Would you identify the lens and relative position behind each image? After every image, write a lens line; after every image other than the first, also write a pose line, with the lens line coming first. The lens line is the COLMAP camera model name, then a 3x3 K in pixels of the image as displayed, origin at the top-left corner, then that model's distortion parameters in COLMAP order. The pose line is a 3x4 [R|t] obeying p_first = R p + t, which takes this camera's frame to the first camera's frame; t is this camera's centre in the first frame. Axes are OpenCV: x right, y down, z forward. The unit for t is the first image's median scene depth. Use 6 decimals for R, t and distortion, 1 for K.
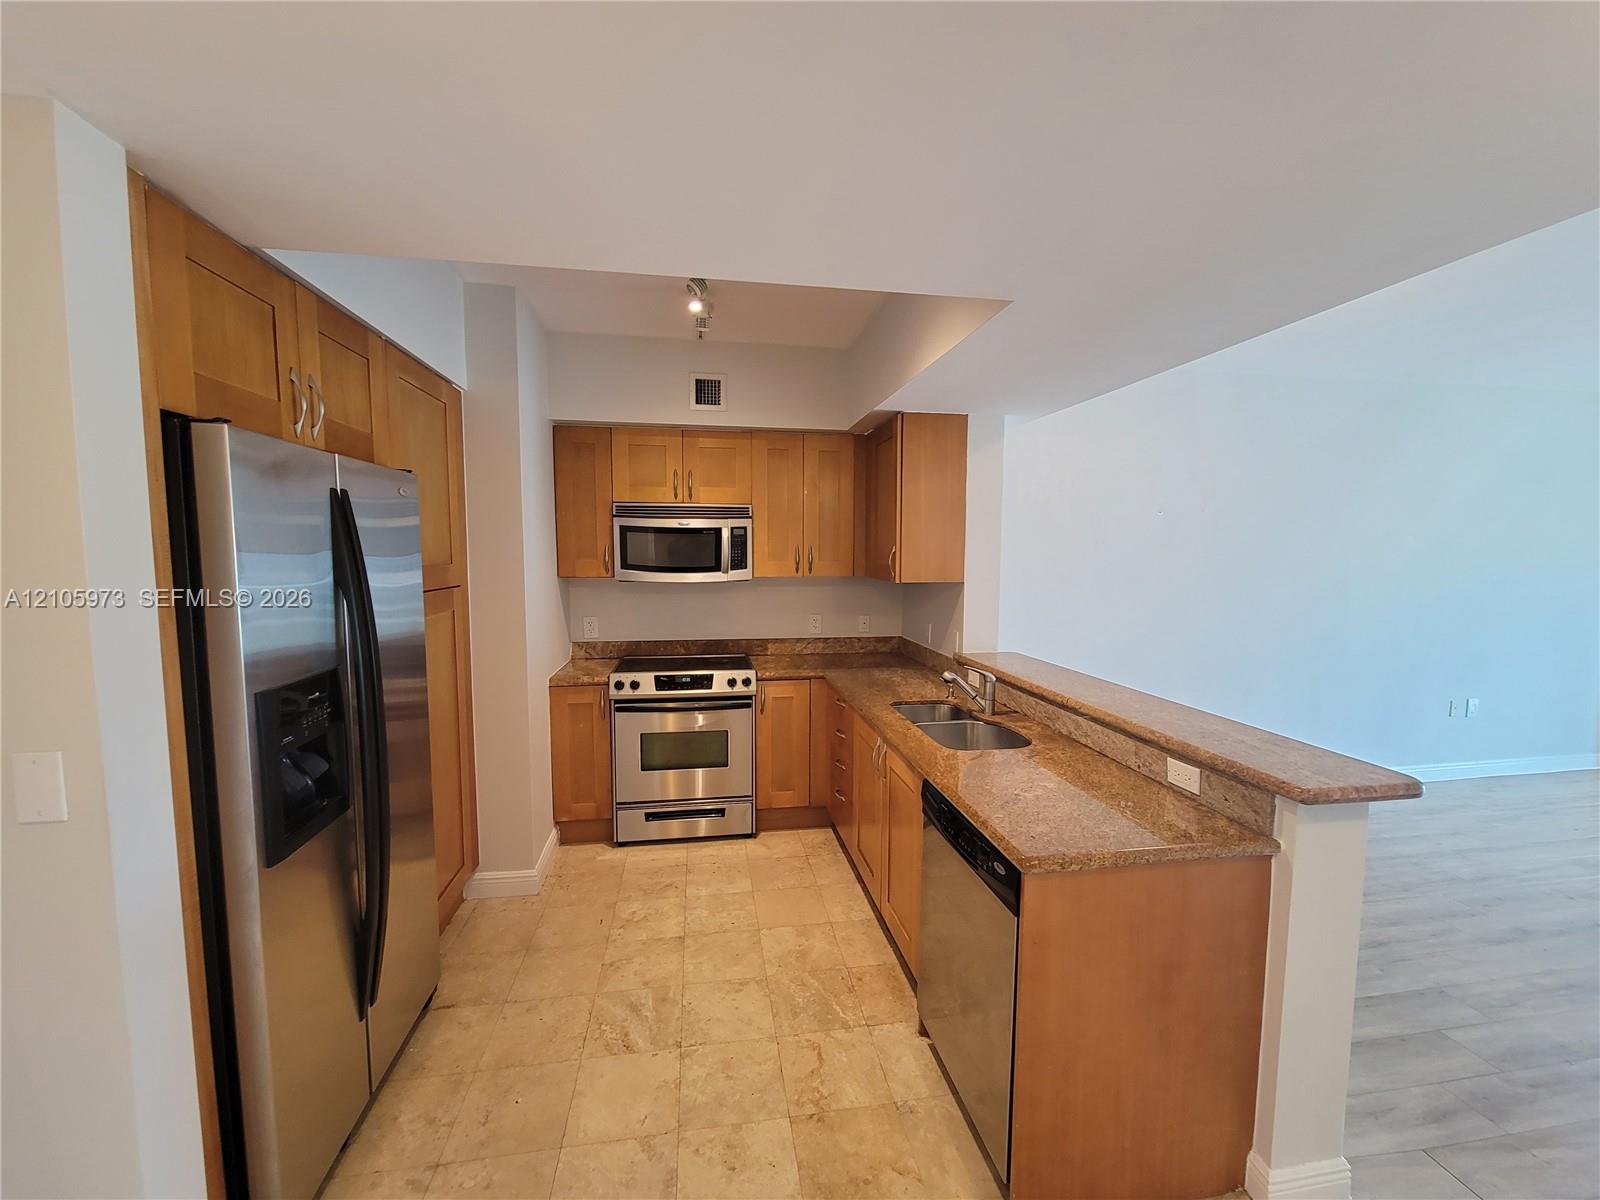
lens RADIAL K [[652.3, 0, 804.0], [0, 652.3, 605.3], [0, 0, 1]] dist [-0.002450, -0.000424]
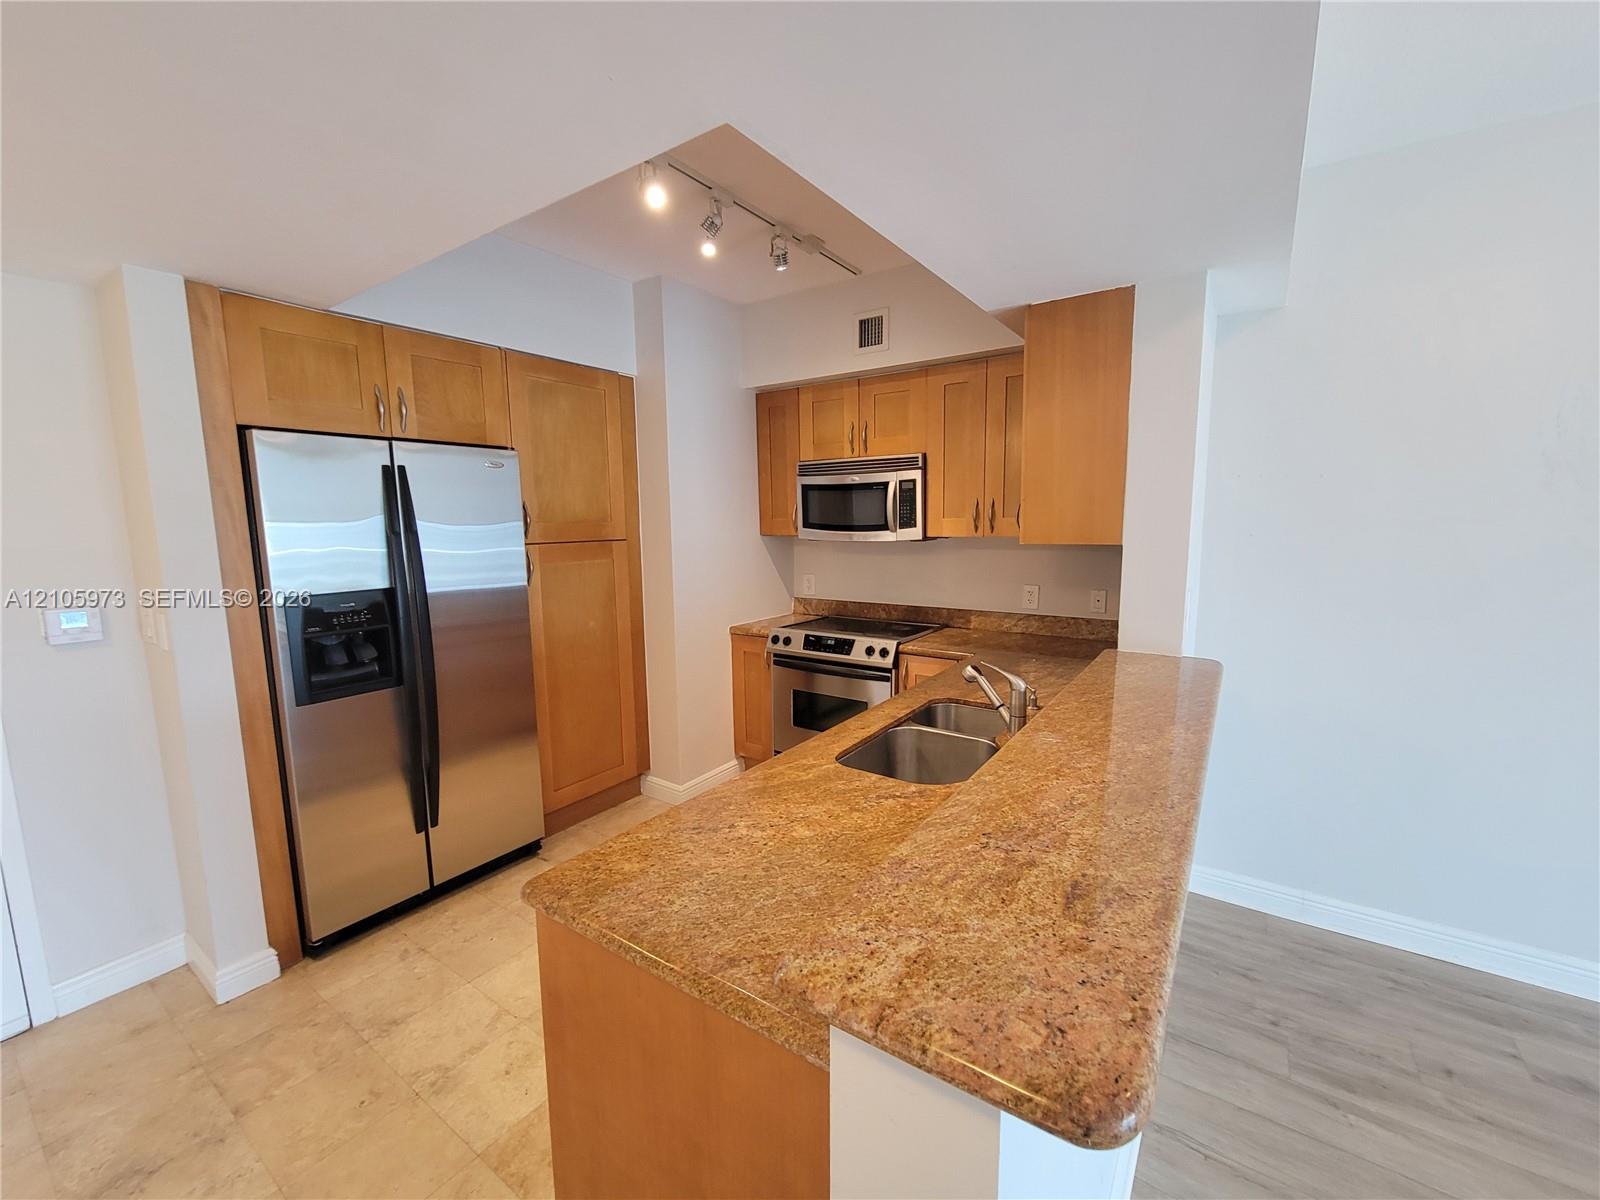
lens RADIAL K [[652.3, 0, 804.0], [0, 652.3, 605.3], [0, 0, 1]] dist [-0.002450, -0.000424]
pose [[0.716868, 0.079079, -0.692709, 0.676065], [-0.043105, 0.996673, 0.069170, -0.008110], [0.695875, -0.019726, 0.717892, 0.415961]]
